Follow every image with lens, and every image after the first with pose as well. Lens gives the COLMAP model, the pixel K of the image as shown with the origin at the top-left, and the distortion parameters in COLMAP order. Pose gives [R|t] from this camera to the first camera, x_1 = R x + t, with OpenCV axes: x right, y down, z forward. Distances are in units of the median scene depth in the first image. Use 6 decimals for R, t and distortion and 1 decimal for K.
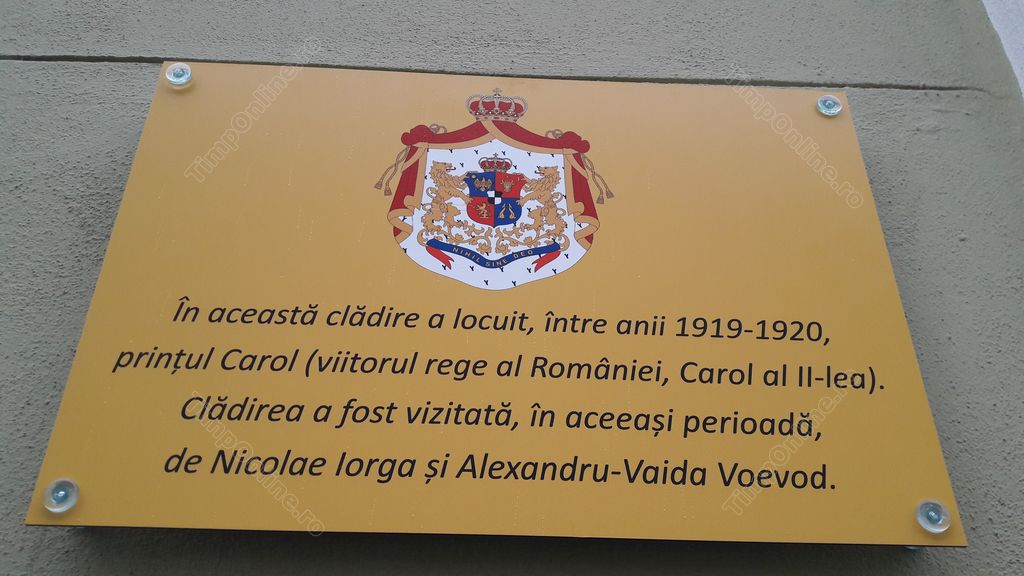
lens RADIAL K [[798.4, 0, 511.9], [0, 798.4, 283.7], [0, 0, 1]] dist [0.066773, -0.000906]
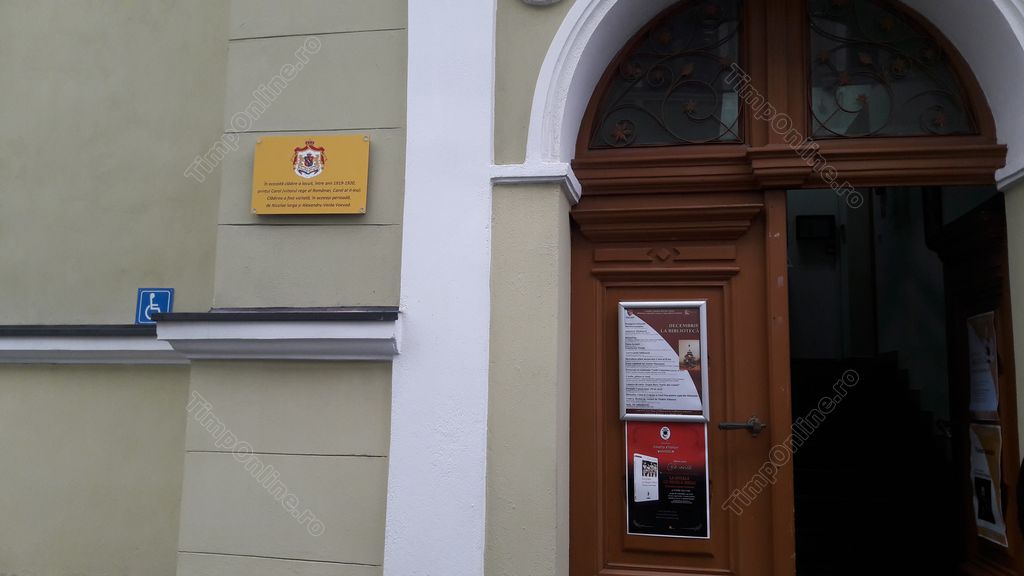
lens RADIAL K [[798.4, 0, 514.5], [0, 798.4, 286.7], [0, 0, 1]] dist [0.066773, -0.000906]
pose [[0.974467, -0.011331, -0.224244, 3.162569], [0.096121, 0.923634, 0.371028, -1.482650], [0.202915, -0.383109, 0.901140, -5.040235]]
